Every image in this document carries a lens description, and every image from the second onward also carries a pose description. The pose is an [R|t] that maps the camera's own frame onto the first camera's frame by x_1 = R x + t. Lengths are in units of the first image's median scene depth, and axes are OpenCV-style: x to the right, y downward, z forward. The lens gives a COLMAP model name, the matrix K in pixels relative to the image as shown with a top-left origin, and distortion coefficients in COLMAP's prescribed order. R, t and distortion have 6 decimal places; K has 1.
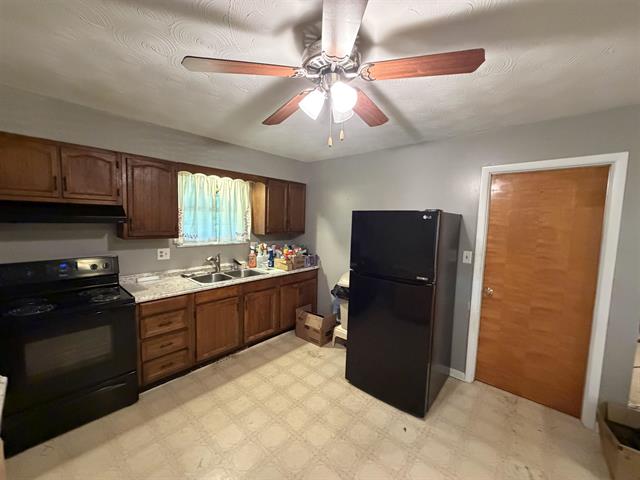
lens RADIAL K [[255.6, 0, 319.8], [0, 255.6, 241.4], [0, 0, 1]] dist [0.001162, -0.000649]
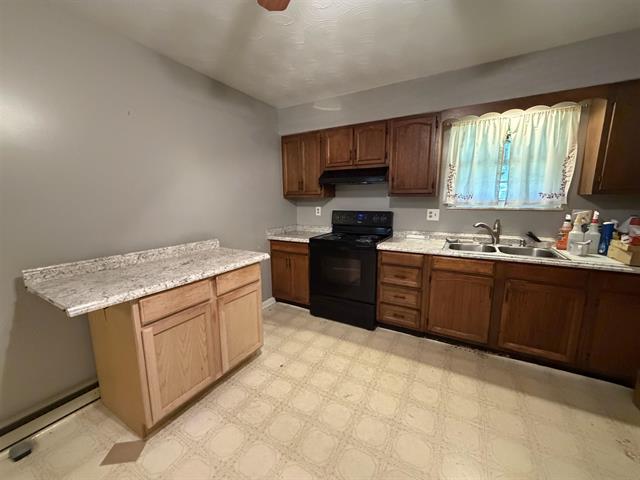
lens RADIAL K [[255.6, 0, 319.0], [0, 255.6, 240.8], [0, 0, 1]] dist [0.001162, -0.000649]
pose [[0.204292, 0.134035, -0.969690, 0.305655], [-0.072661, 0.989925, 0.121524, 0.068690], [0.976209, 0.045632, 0.211973, 0.417381]]
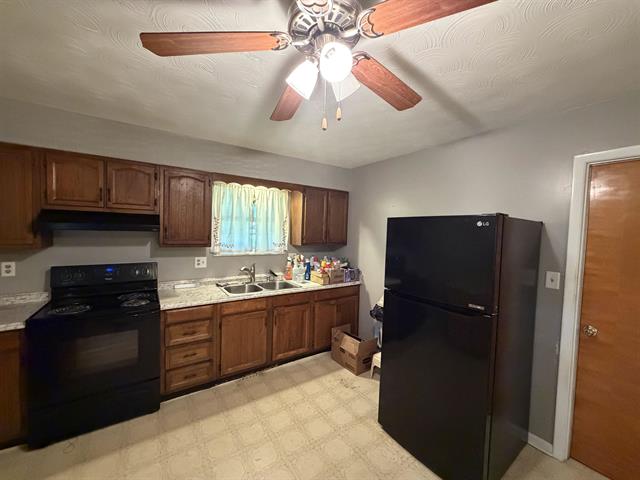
lens RADIAL K [[255.6, 0, 319.4], [0, 255.6, 241.0], [0, 0, 1]] dist [0.001162, -0.000649]
pose [[0.970124, 0.012072, -0.242307, 0.111056], [-0.024512, 0.998528, -0.048393, 0.001764], [0.241366, 0.052887, 0.968992, 0.134227]]
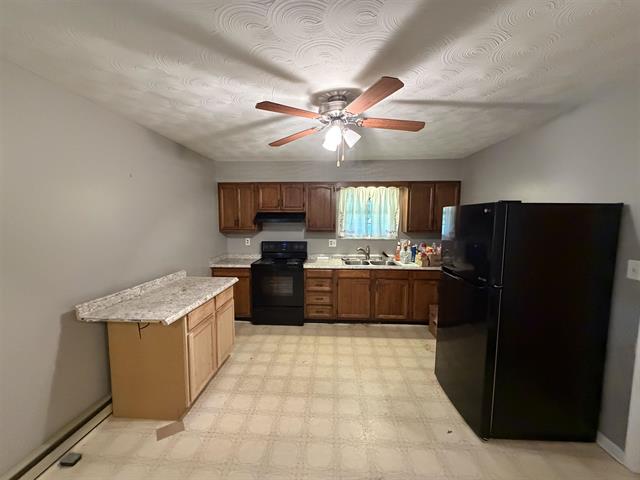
lens RADIAL K [[255.6, 0, 319.7], [0, 255.6, 242.0], [0, 0, 1]] dist [0.001162, -0.000649]
pose [[0.624330, 0.046931, -0.779750, 0.591563], [-0.054015, 0.998398, 0.016842, 0.024537], [0.779291, 0.031603, 0.625865, -0.005954]]
